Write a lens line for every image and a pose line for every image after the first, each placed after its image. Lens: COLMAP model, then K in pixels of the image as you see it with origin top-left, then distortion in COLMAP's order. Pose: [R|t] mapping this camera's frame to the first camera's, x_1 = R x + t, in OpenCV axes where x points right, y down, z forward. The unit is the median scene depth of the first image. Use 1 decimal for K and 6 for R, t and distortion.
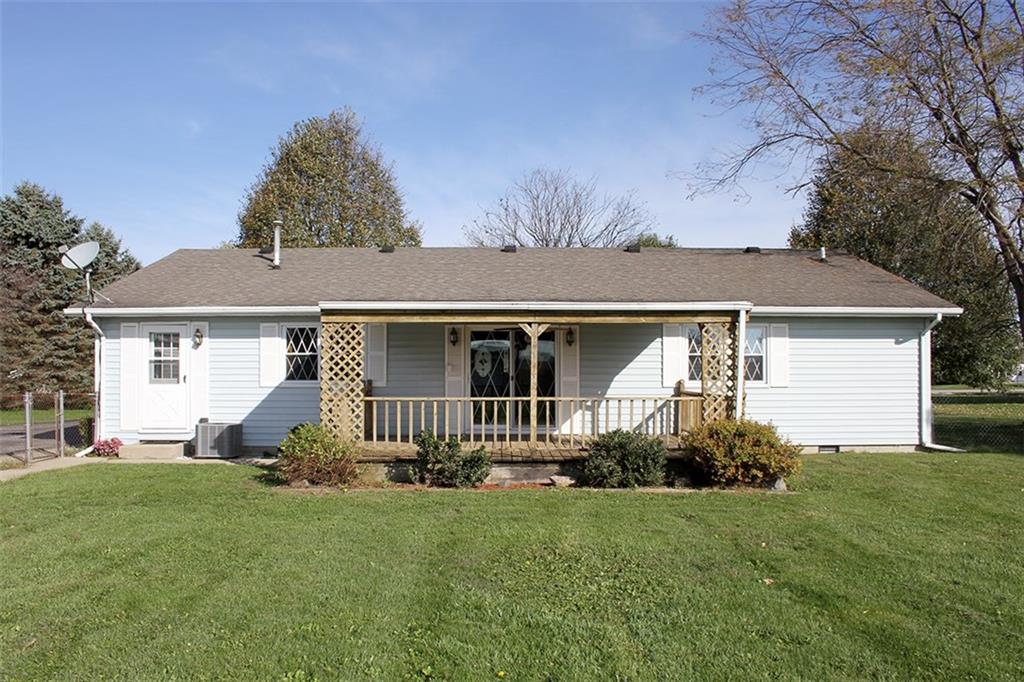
lens RADIAL K [[855.9, 0, 498.7], [0, 855.9, 350.2], [0, 0, 1]] dist [-0.137316, 0.106536]
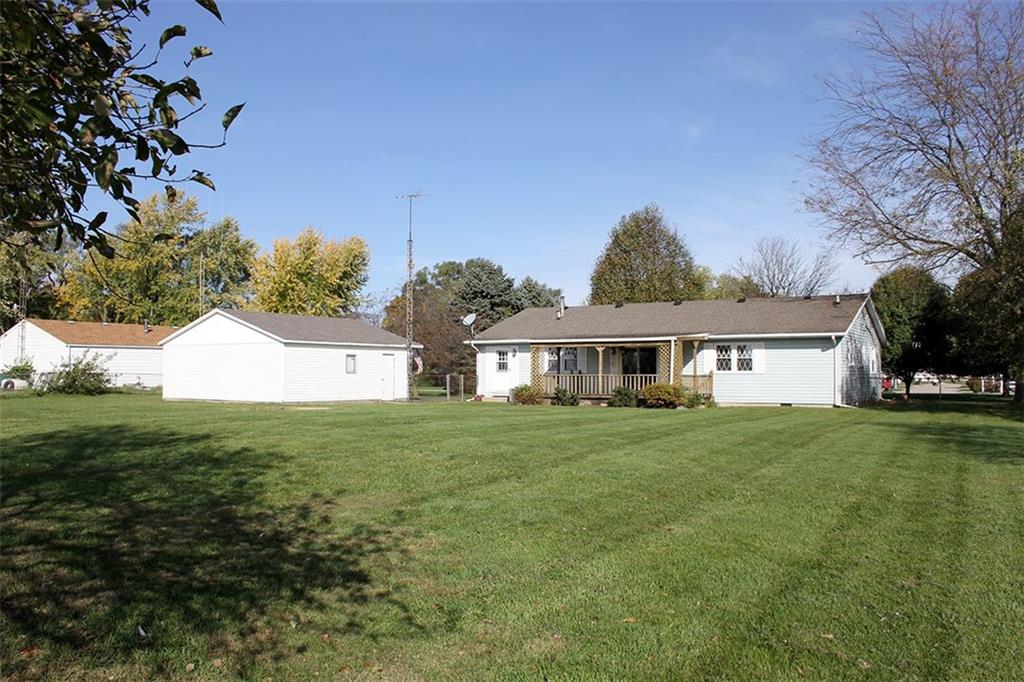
lens RADIAL K [[855.9, 0, 498.7], [0, 855.9, 350.2], [0, 0, 1]] dist [-0.137316, 0.106536]
pose [[0.846185, -0.011730, -0.532761, 0.880806], [0.005885, 0.999902, -0.012667, 0.008963], [0.532857, 0.007584, 0.846171, -1.046643]]
